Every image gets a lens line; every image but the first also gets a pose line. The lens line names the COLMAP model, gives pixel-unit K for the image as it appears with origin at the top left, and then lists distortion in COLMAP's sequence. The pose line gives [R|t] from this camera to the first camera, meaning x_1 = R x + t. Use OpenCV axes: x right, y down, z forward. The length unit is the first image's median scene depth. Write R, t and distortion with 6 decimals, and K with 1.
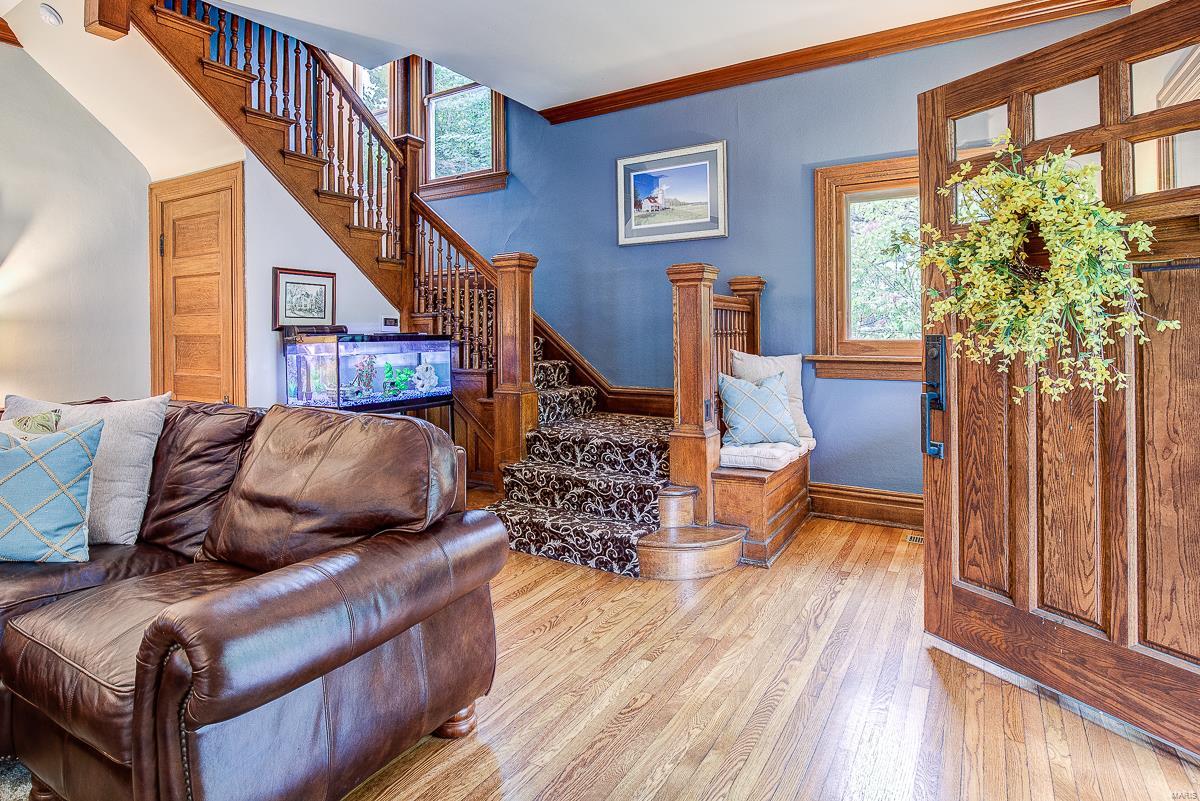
lens RADIAL K [[655.2, 0, 549.6], [0, 655.2, 322.6], [0, 0, 1]] dist [-0.000642, -0.000033]
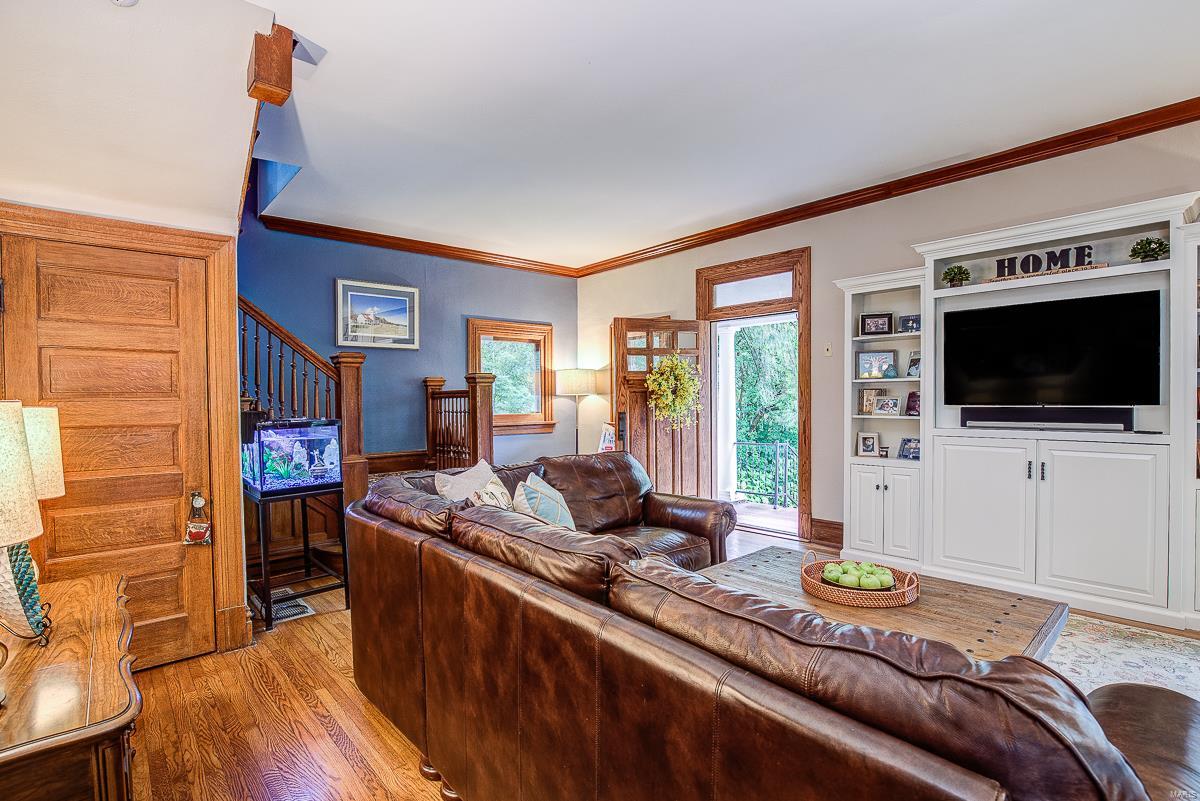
lens RADIAL K [[579.5, 0, 592.2], [0, 579.5, 407.0], [0, 0, 1]] dist [-0.034347, 0.003062]
pose [[0.272936, -0.007375, 0.962004, -1.041414], [0.002630, 0.999973, 0.006920, -0.006637], [-0.962028, 0.000641, 0.272948, 0.269494]]
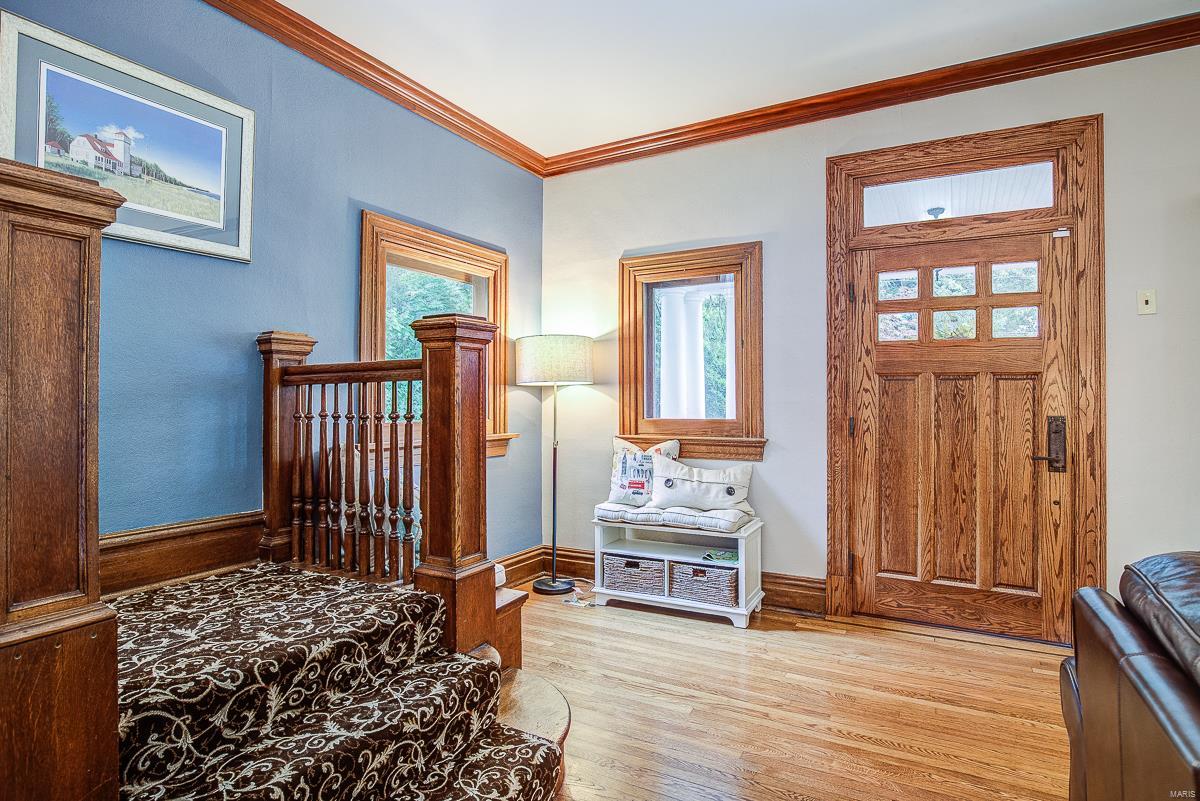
lens RADIAL K [[634.2, 0, 606.8], [0, 634.2, 388.4], [0, 0, 1]] dist [-0.020743, 0.000930]
pose [[-0.073240, 0.024967, 0.997002, -0.389248], [-0.005102, 0.999664, -0.025408, 0.001020], [-0.997301, -0.006948, -0.073088, 0.795786]]
